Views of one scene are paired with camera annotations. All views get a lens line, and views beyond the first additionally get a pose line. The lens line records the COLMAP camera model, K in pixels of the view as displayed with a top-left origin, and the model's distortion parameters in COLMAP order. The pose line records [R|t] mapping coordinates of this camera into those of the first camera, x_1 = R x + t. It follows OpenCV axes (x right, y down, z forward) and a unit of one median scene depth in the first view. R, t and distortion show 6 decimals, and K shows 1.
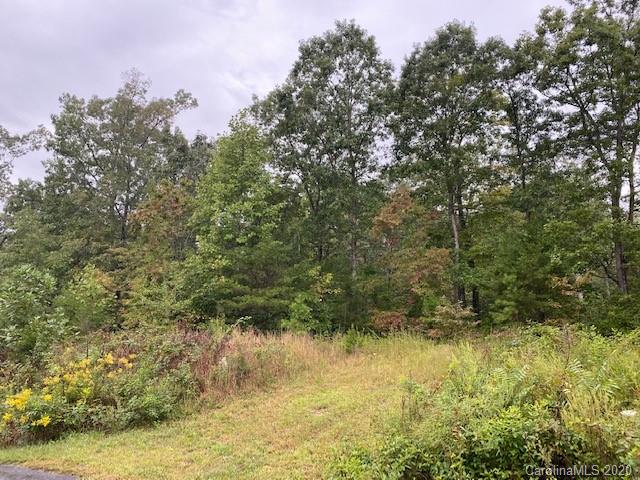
lens RADIAL K [[487.6, 0, 318.6], [0, 487.6, 241.6], [0, 0, 1]] dist [0.032777, -0.021143]
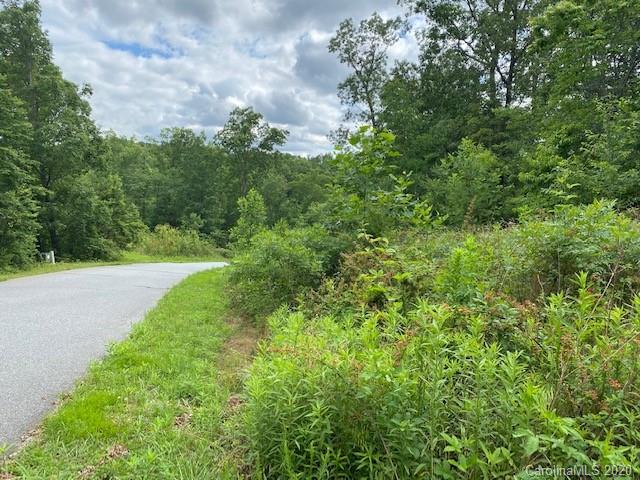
lens RADIAL K [[487.6, 0, 323.6], [0, 487.6, 238.3], [0, 0, 1]] dist [0.032777, -0.021143]
pose [[0.753714, 0.051511, -0.655181, -0.162221], [0.055451, 0.988384, 0.141498, 0.090641], [0.654859, -0.142980, 0.742103, 0.344027]]
